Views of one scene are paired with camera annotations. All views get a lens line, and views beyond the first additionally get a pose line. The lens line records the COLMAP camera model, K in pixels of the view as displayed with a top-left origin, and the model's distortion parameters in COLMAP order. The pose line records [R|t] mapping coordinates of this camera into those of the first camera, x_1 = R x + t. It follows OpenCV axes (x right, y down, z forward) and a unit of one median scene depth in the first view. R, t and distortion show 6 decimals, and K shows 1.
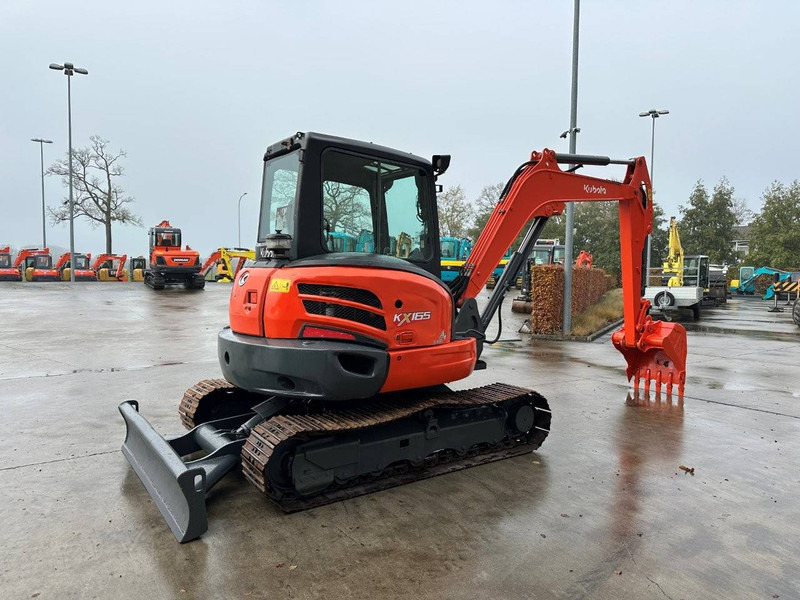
lens RADIAL K [[578.2, 0, 400.1], [0, 578.2, 304.9], [0, 0, 1]] dist [0.035168, -0.019611]
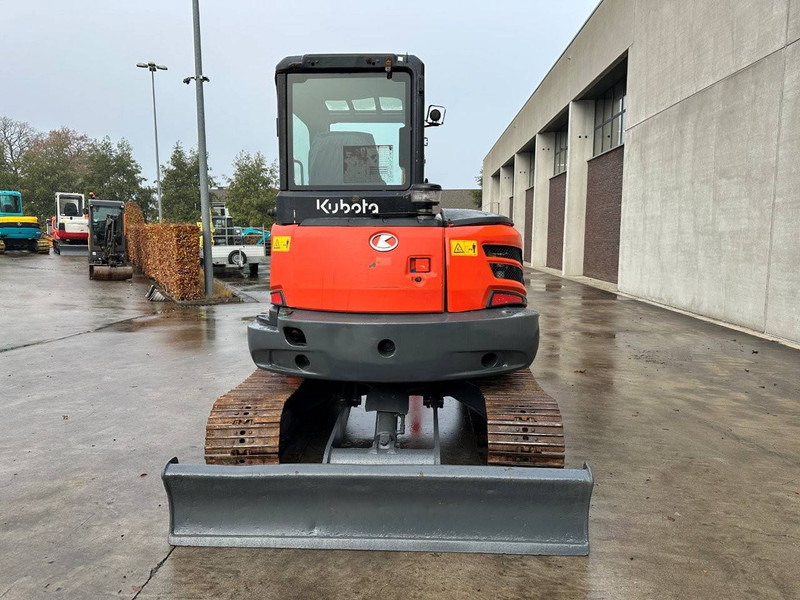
lens RADIAL K [[578.2, 0, 406.6], [0, 578.2, 307.0], [0, 0, 1]] dist [0.035168, -0.019611]
pose [[0.588735, -0.110791, 0.800697, -0.290591], [0.052858, 0.993719, 0.098634, -0.011169], [-0.806596, -0.015746, 0.590894, 0.177592]]
